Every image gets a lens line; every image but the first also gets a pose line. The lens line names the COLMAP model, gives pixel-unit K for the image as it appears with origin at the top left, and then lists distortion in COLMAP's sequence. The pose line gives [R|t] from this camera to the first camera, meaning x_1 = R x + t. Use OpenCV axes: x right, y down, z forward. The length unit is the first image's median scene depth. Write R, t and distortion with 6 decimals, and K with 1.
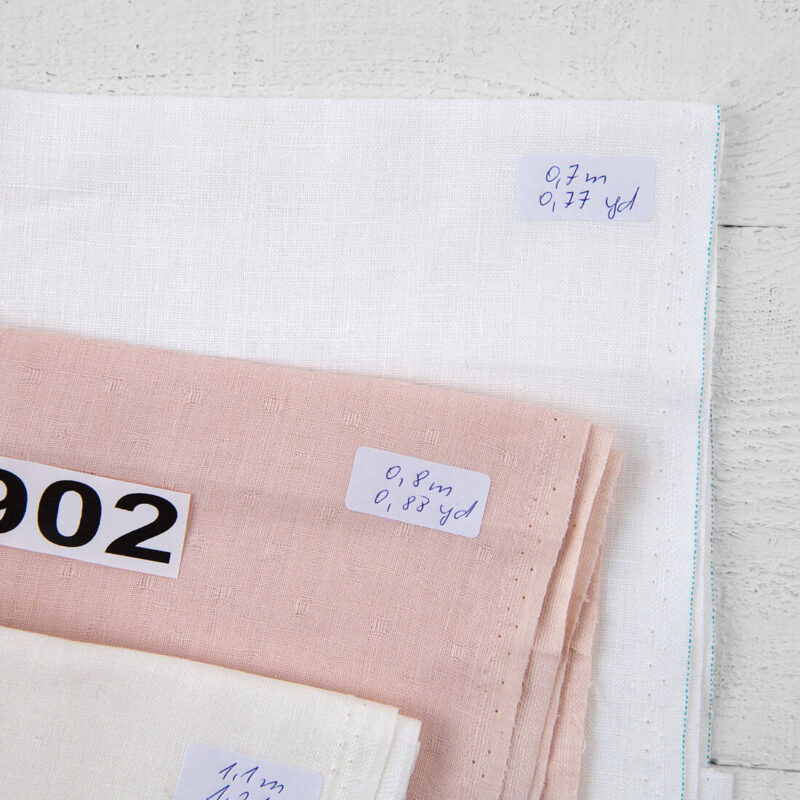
lens RADIAL K [[1287.5, 0, 400.0], [0, 1287.5, 400.0], [0, 0, 1]] dist [0.030669, 0.055080]
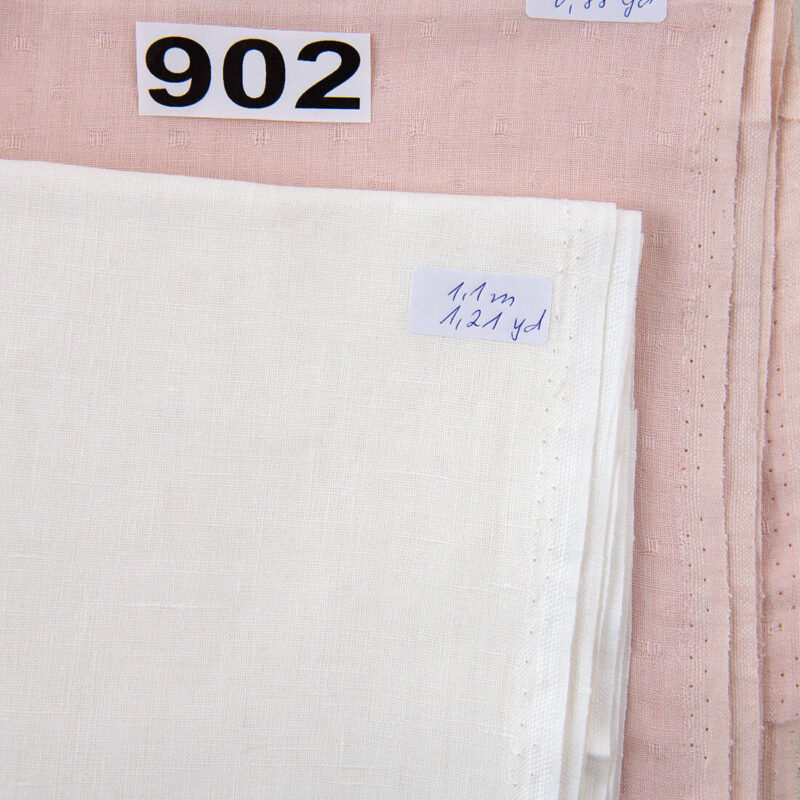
lens RADIAL K [[1287.5, 0, 400.0], [0, 1287.5, 400.0], [0, 0, 1]] dist [0.030669, 0.055080]
pose [[0.984848, -0.169137, -0.038311, -0.149862], [0.168999, 0.985592, -0.006849, 0.363413], [0.038917, 0.000271, 0.999242, 0.007674]]
